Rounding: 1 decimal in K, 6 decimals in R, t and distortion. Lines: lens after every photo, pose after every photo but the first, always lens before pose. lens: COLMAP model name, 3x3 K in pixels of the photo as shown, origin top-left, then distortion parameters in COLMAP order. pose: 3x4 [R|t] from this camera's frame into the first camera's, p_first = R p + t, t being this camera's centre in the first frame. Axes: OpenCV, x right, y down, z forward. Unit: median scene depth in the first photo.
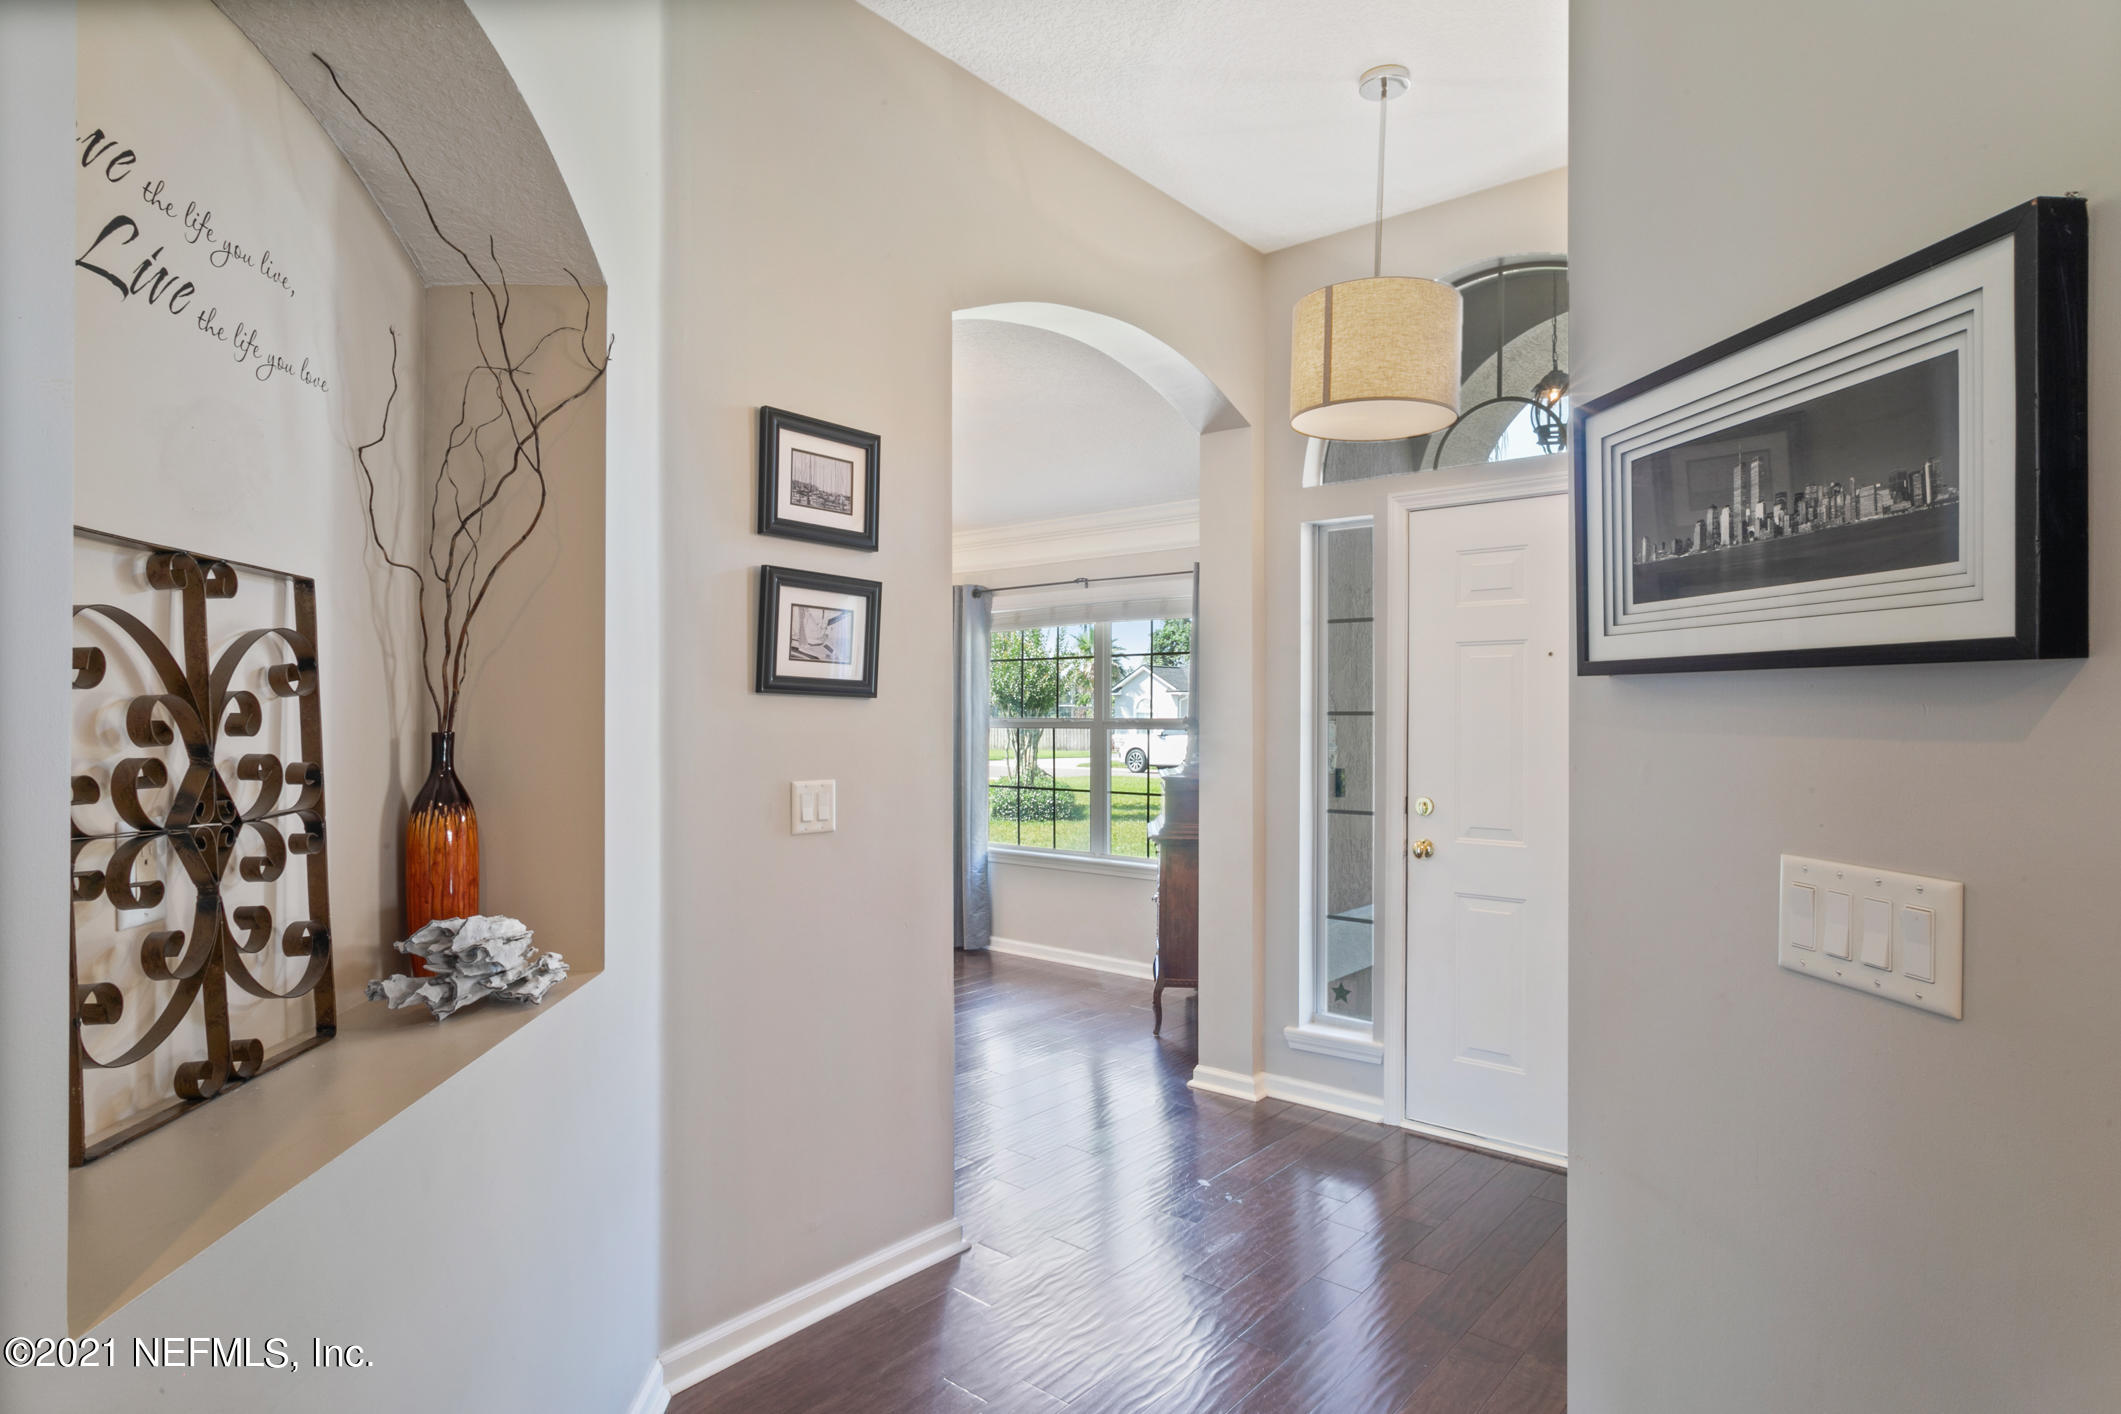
lens RADIAL K [[1176.4, 0, 1050.7], [0, 1176.4, 716.9], [0, 0, 1]] dist [0.010861, 0.005161]
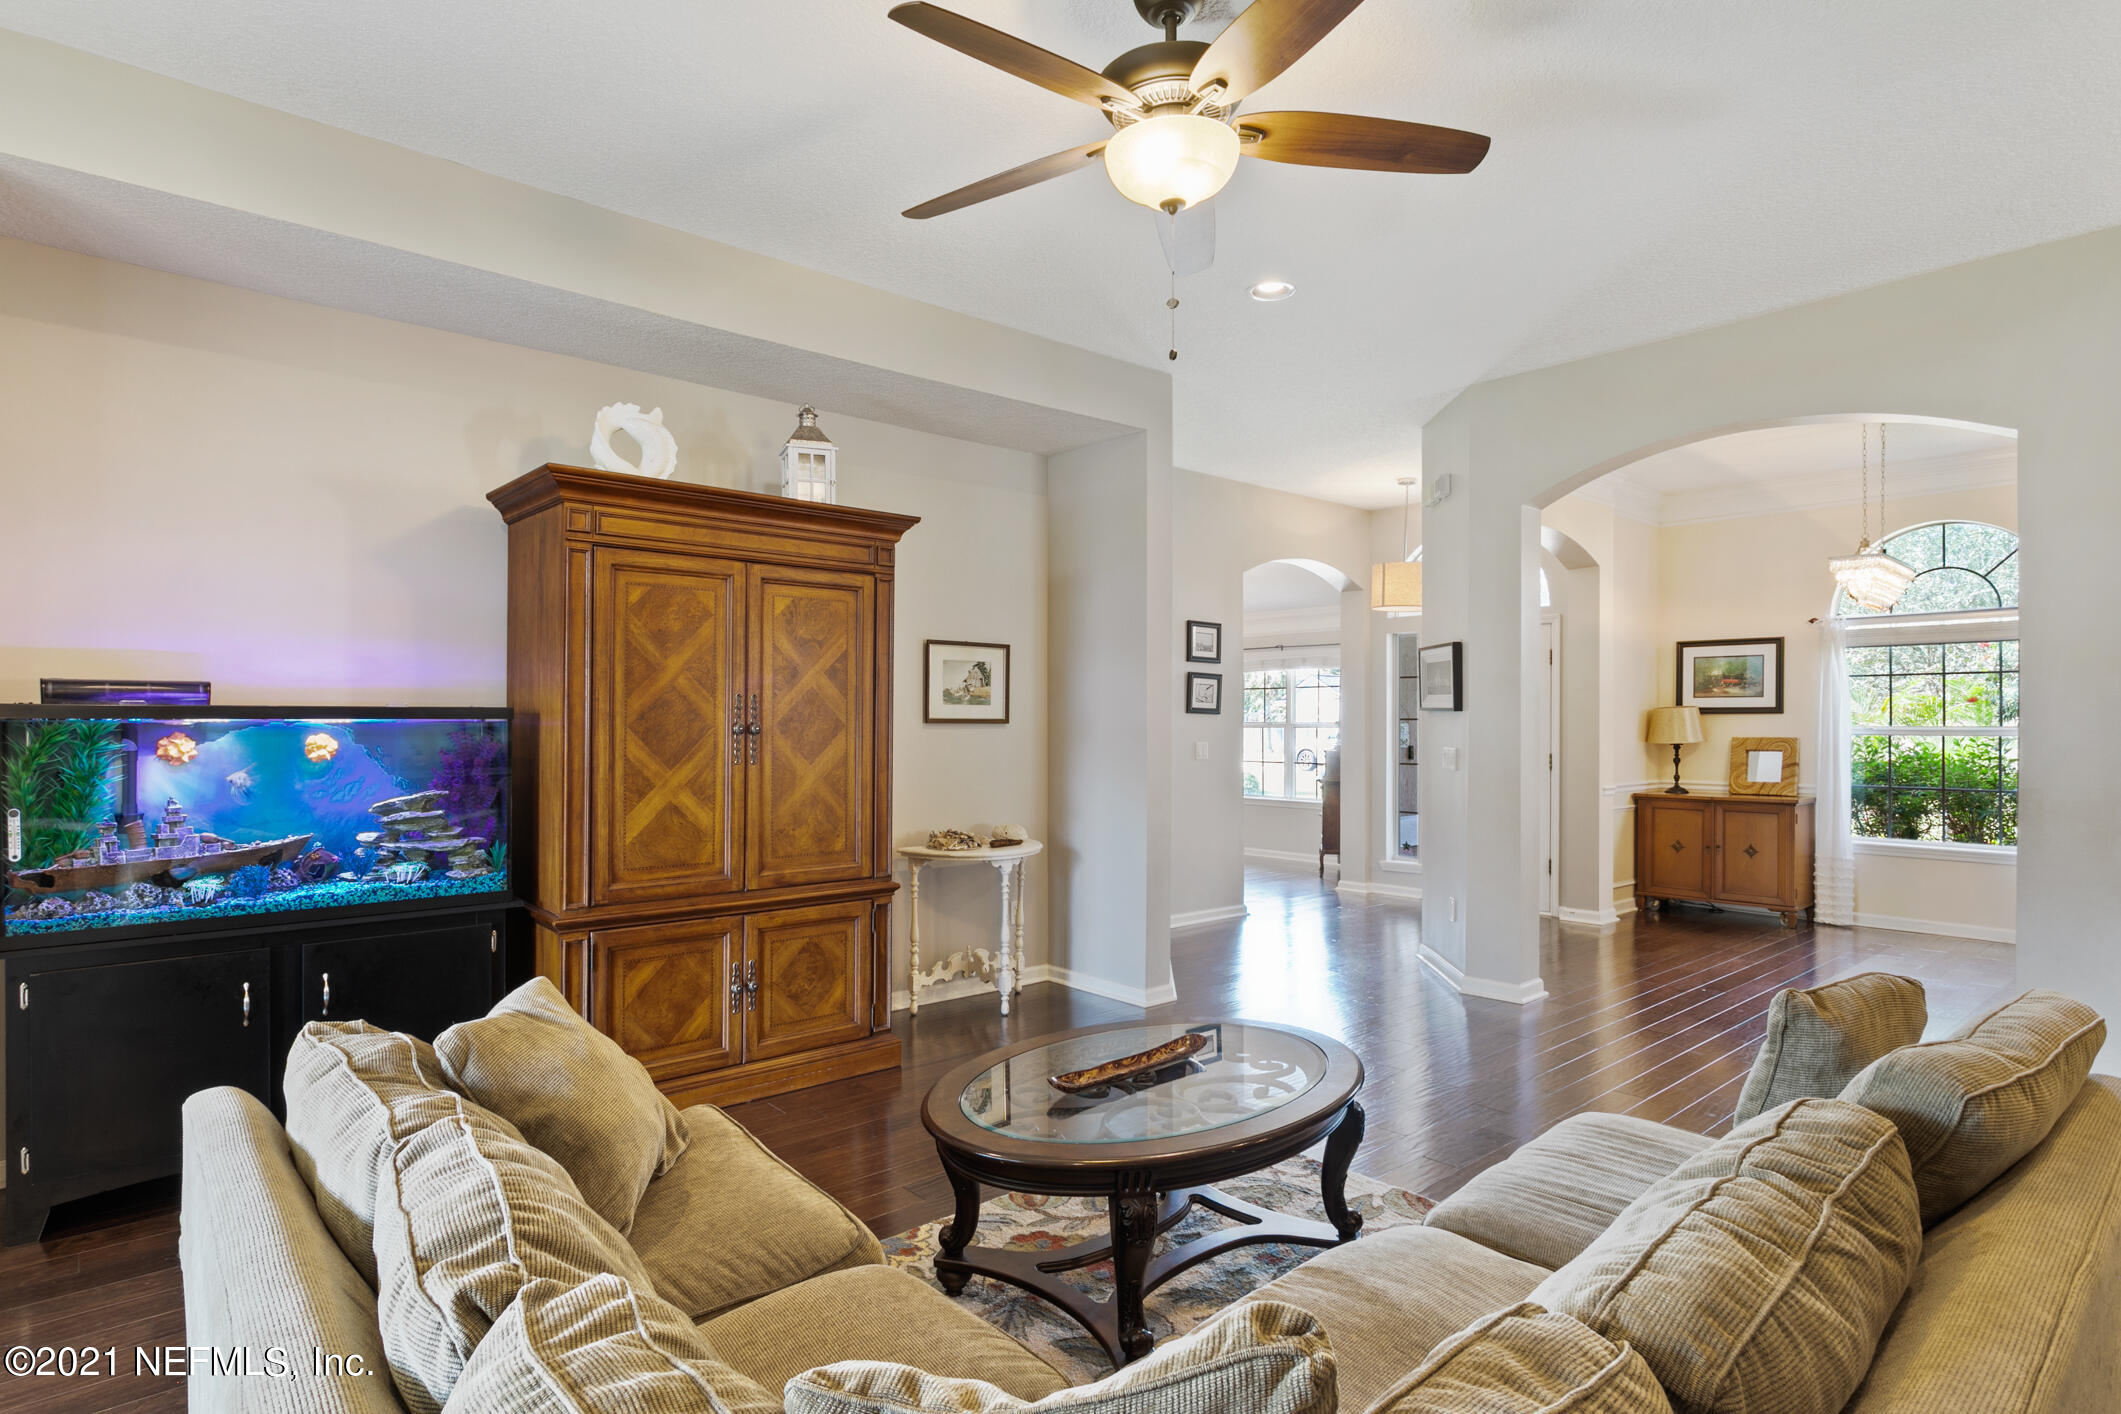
lens RADIAL K [[1125.9, 0, 1048.9], [0, 1125.9, 712.6], [0, 0, 1]] dist [0.002437, 0.000116]
pose [[0.989040, -0.002355, -0.147632, -0.156597], [0.000972, 0.999955, -0.009436, 0.005054], [0.147647, 0.009189, 0.988997, -1.792132]]
